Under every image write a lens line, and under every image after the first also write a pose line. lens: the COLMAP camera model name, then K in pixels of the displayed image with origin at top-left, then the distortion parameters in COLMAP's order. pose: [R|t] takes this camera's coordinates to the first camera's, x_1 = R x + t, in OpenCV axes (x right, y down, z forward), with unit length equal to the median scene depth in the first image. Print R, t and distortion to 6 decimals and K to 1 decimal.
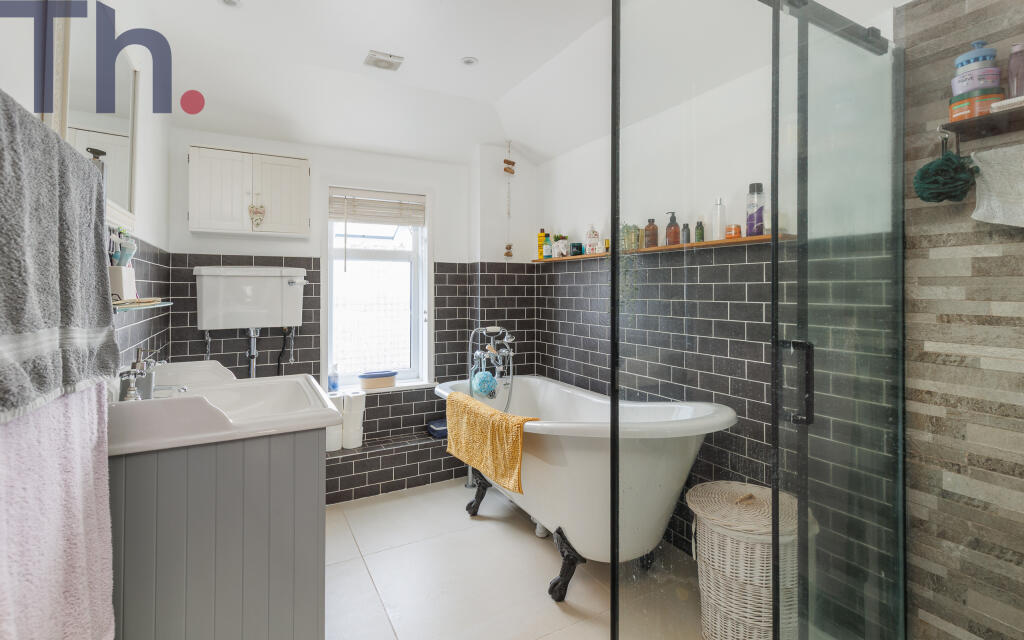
lens RADIAL K [[483.5, 0, 515.1], [0, 483.5, 292.3], [0, 0, 1]] dist [0.000355, 0.000174]
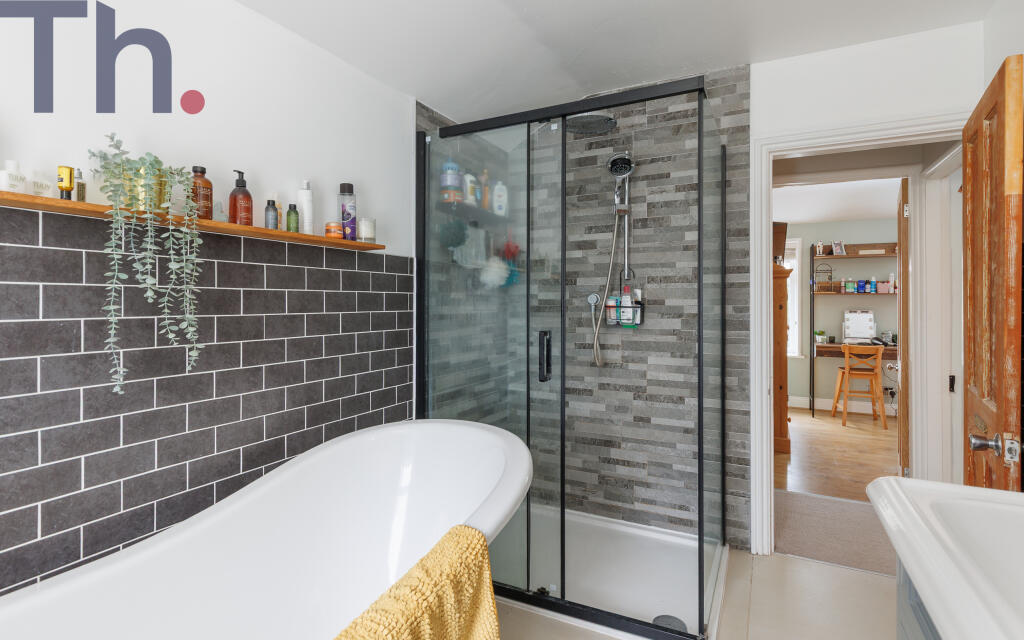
lens RADIAL K [[483.5, 0, 515.1], [0, 483.5, 292.3], [0, 0, 1]] dist [0.000355, 0.000174]
pose [[-0.558074, 0.004681, 0.829778, -0.401397], [-0.005736, 0.999938, -0.009499, -0.009299], [-0.829772, -0.010061, -0.558013, 1.122759]]
